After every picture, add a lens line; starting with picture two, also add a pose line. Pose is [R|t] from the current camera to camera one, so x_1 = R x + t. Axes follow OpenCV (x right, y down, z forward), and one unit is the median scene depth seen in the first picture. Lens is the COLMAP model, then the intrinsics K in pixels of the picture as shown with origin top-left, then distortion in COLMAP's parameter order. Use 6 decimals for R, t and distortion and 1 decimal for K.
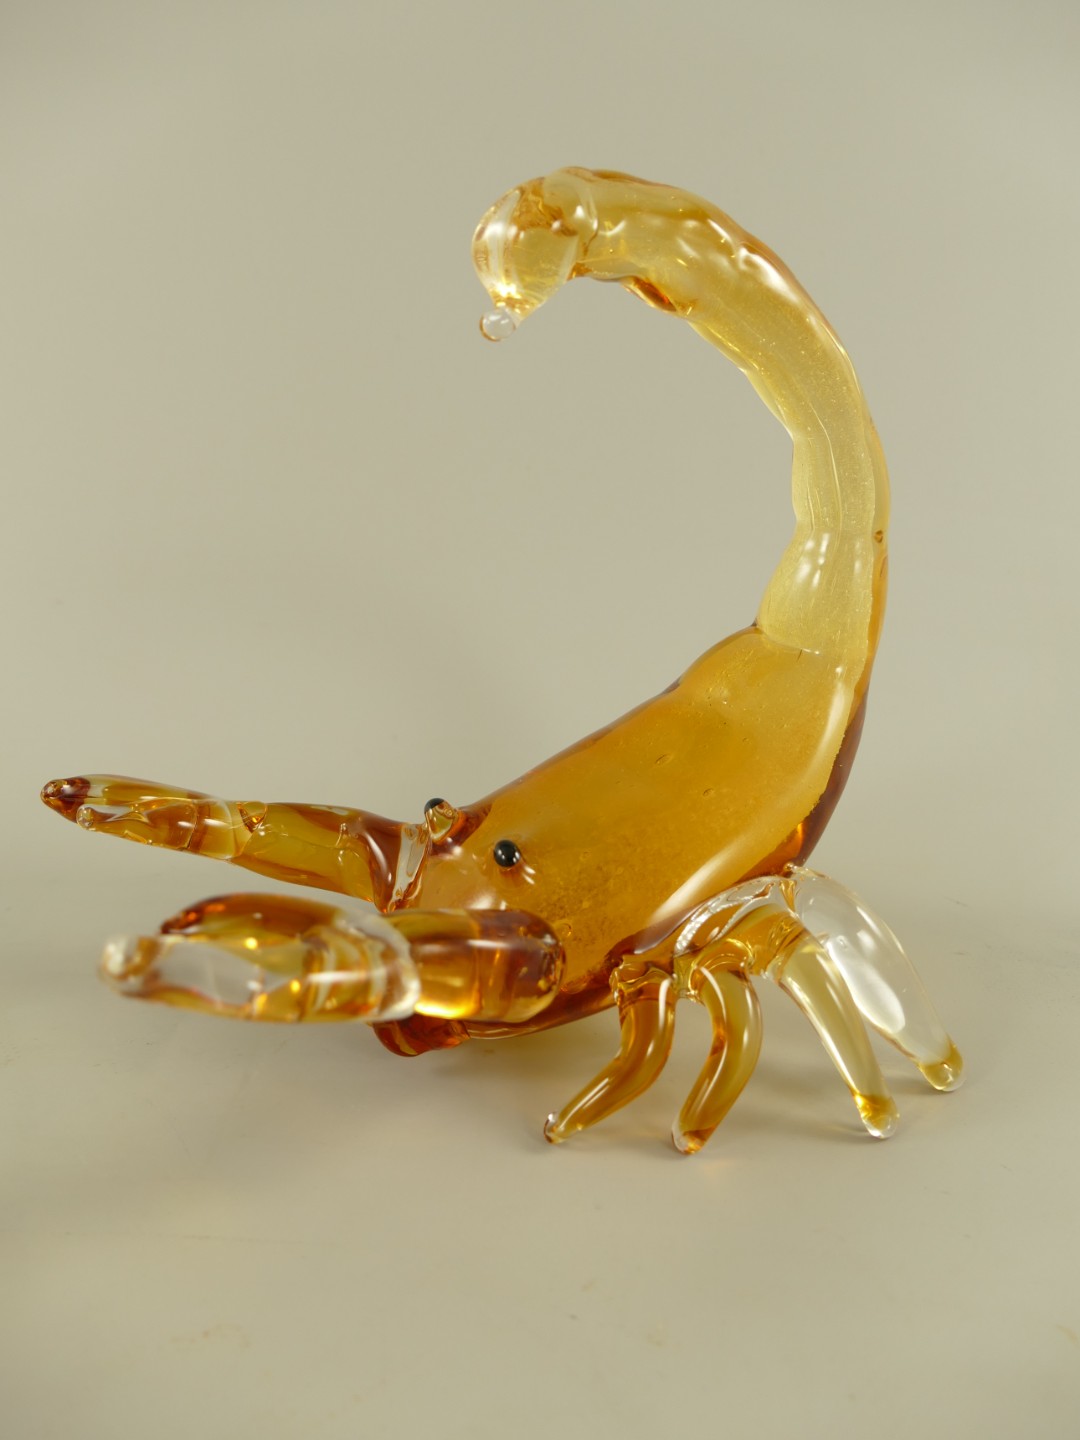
lens RADIAL K [[1131.7, 0, 539.0], [0, 1131.7, 716.4], [0, 0, 1]] dist [0.012266, 0.009354]
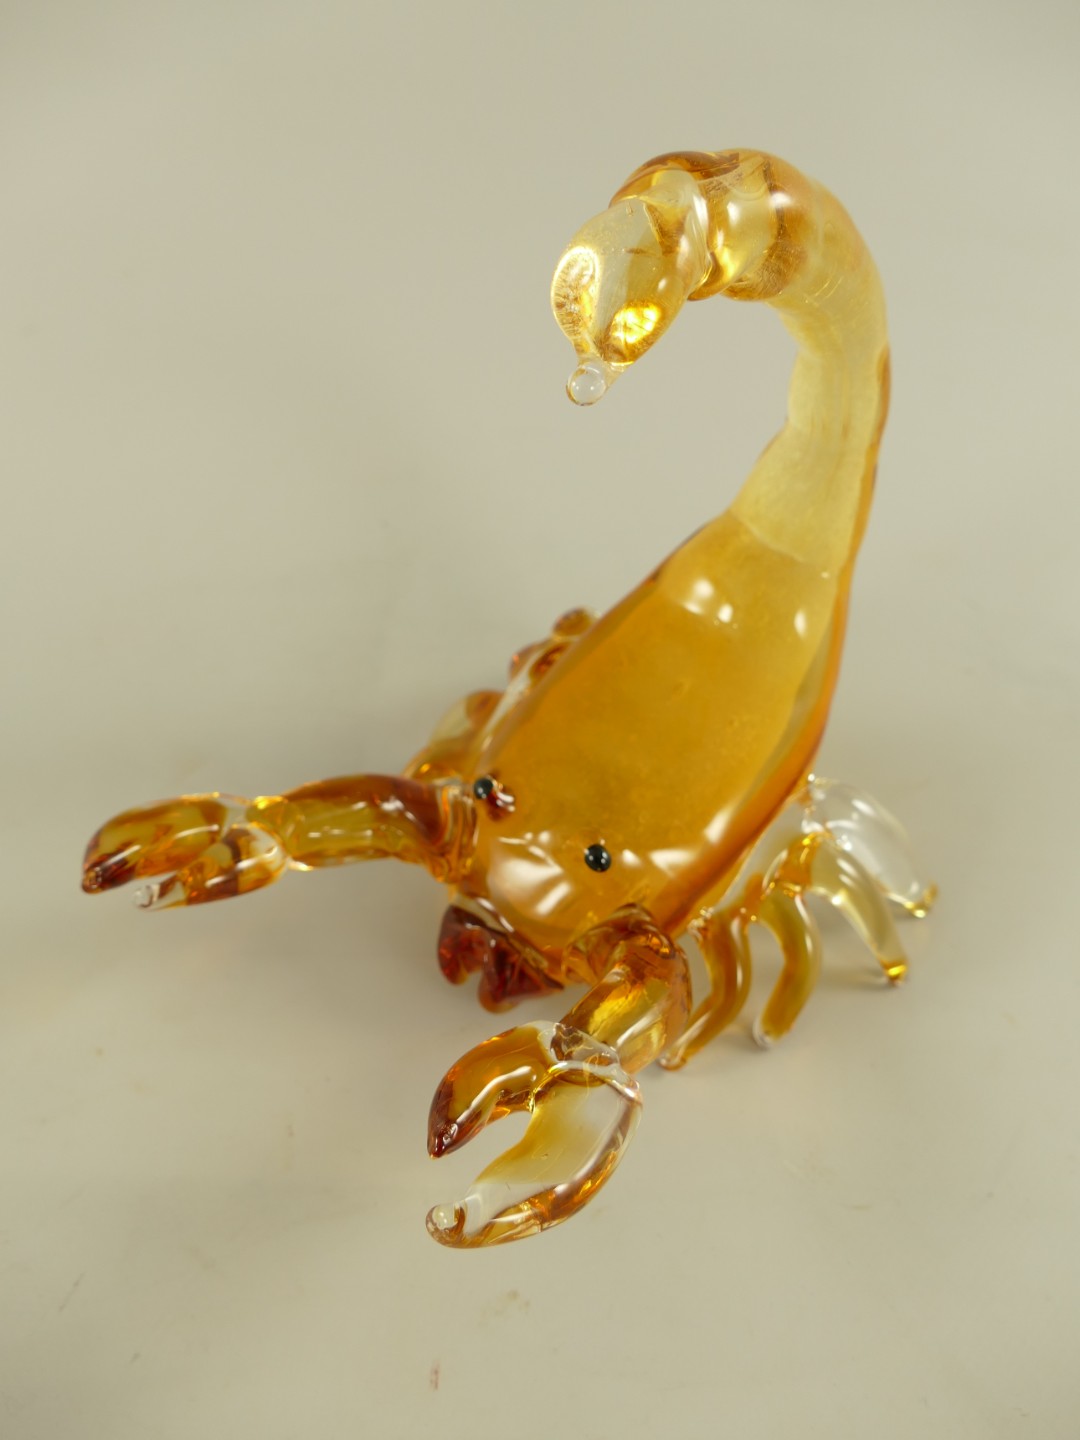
lens RADIAL K [[1131.7, 0, 538.2], [0, 1131.7, 716.1], [0, 0, 1]] dist [0.012266, 0.009354]
pose [[0.938879, -0.219156, 0.265476, -0.323243], [0.069374, 0.875808, 0.477648, -0.490596], [-0.337186, -0.430037, 0.837481, 0.183102]]
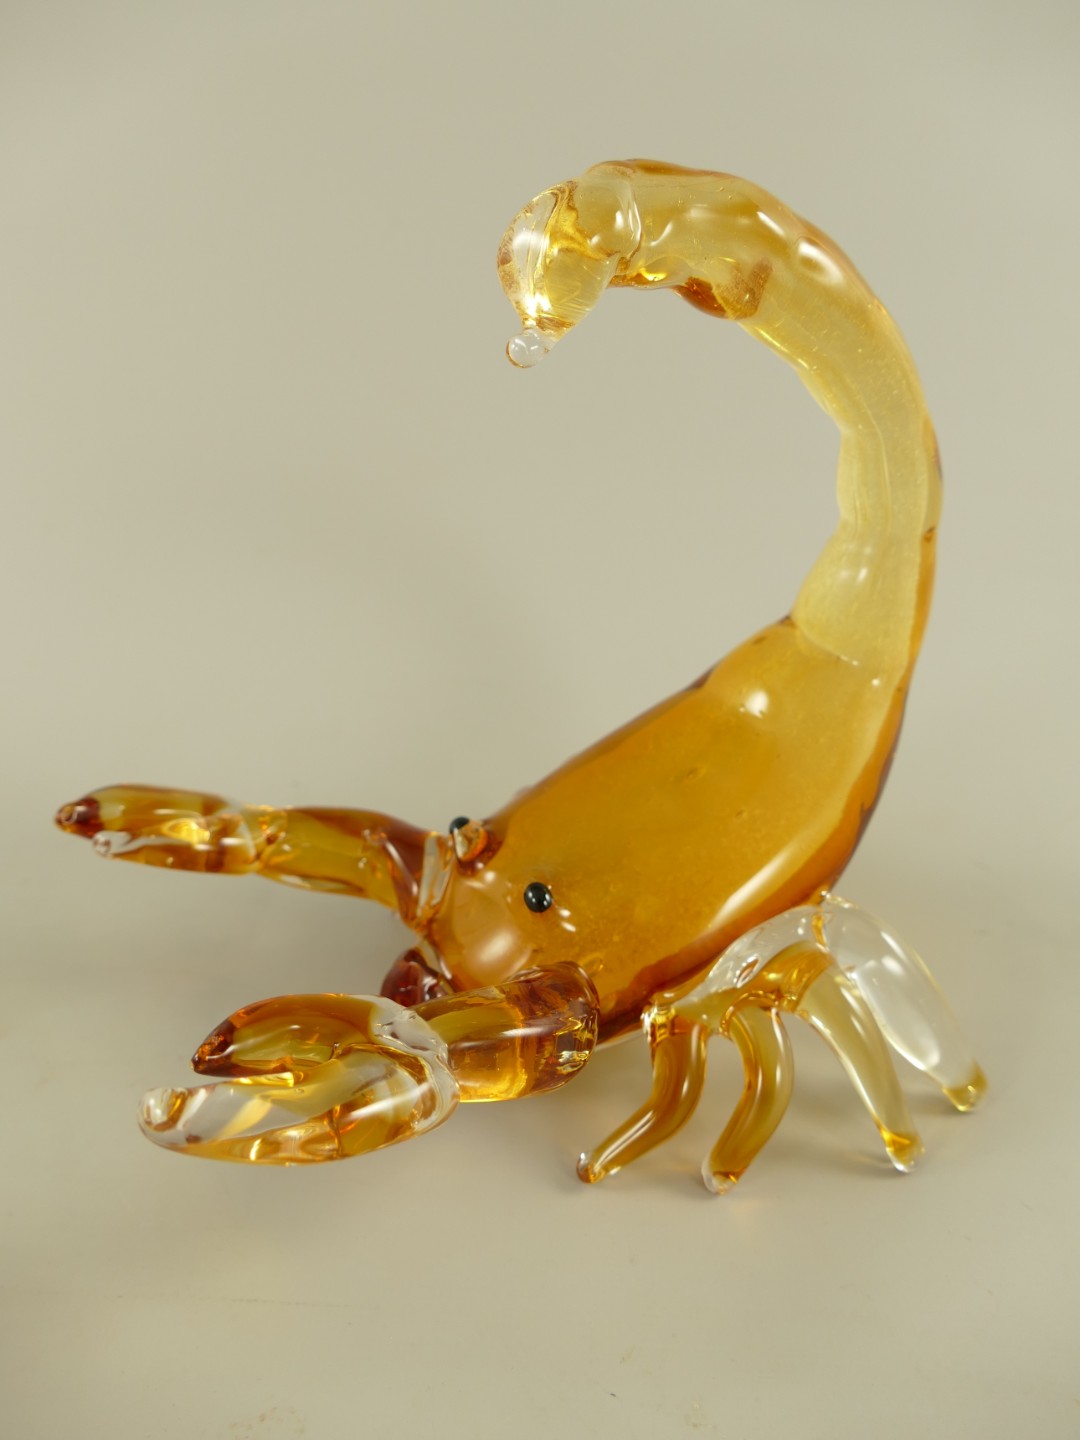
lens RADIAL K [[1131.7, 0, 541.2], [0, 1131.7, 722.3], [0, 0, 1]] dist [0.012266, 0.009354]
pose [[0.999970, -0.004031, 0.006654, -0.030142], [0.002812, 0.984733, 0.174048, -0.192572], [-0.007254, -0.174024, 0.984715, 0.059548]]
